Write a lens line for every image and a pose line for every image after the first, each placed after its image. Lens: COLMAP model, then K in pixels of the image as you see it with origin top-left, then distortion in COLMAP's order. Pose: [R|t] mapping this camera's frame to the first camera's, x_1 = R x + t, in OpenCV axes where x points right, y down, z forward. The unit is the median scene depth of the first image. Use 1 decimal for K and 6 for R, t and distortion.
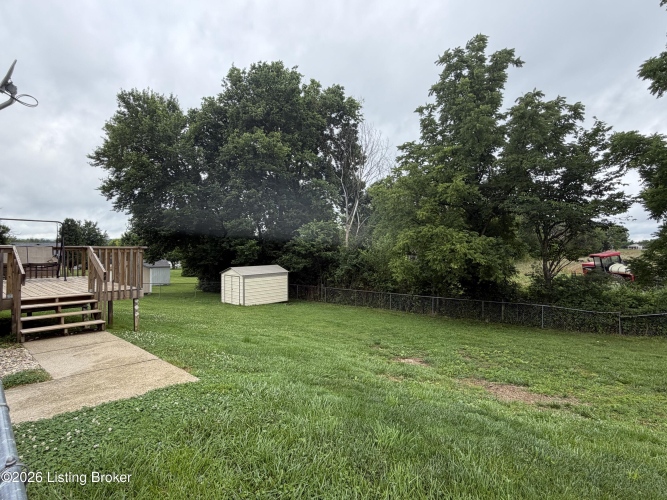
lens RADIAL K [[348.0, 0, 334.0], [0, 348.0, 249.6], [0, 0, 1]] dist [0.007286, 0.001226]
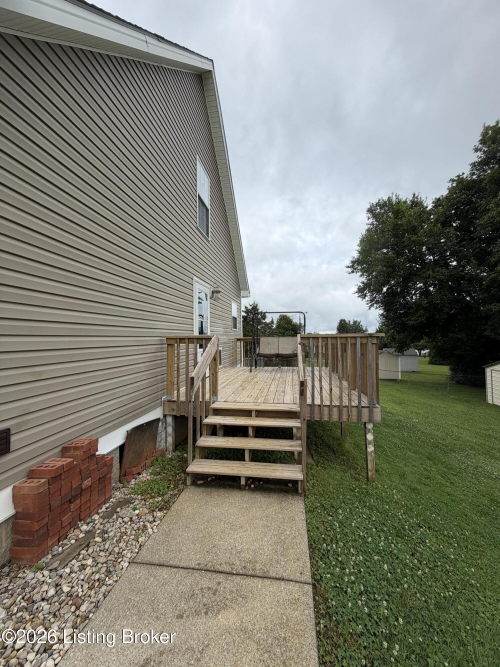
lens RADIAL K [[264.1, 0, 248.2], [0, 264.1, 332.5], [0, 0, 1]] dist [-0.000773, -0.001128]
pose [[0.535649, -0.033211, -0.843788, -0.092454], [0.010076, 0.999407, -0.032939, 0.000772], [0.844381, 0.009142, 0.535665, 0.184599]]
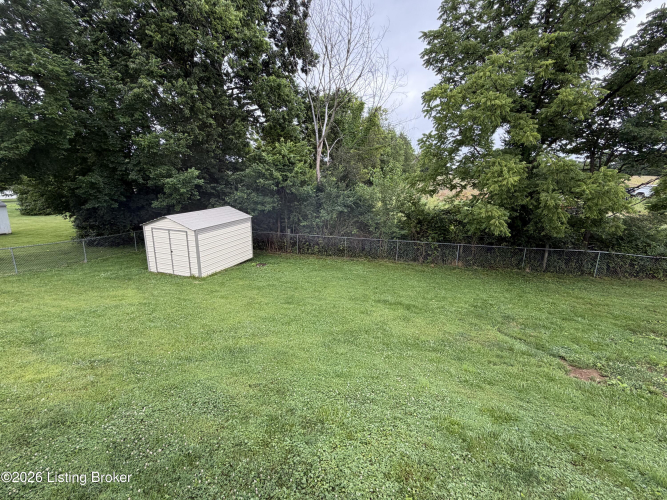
lens RADIAL K [[312.9, 0, 331.0], [0, 312.9, 249.5], [0, 0, 1]] dist [-0.000063, 0.000022]
pose [[0.925445, -0.081671, 0.369976, -0.220336], [-0.005636, 0.973416, 0.228977, -0.015416], [-0.378841, -0.213991, 0.900382, 0.372709]]
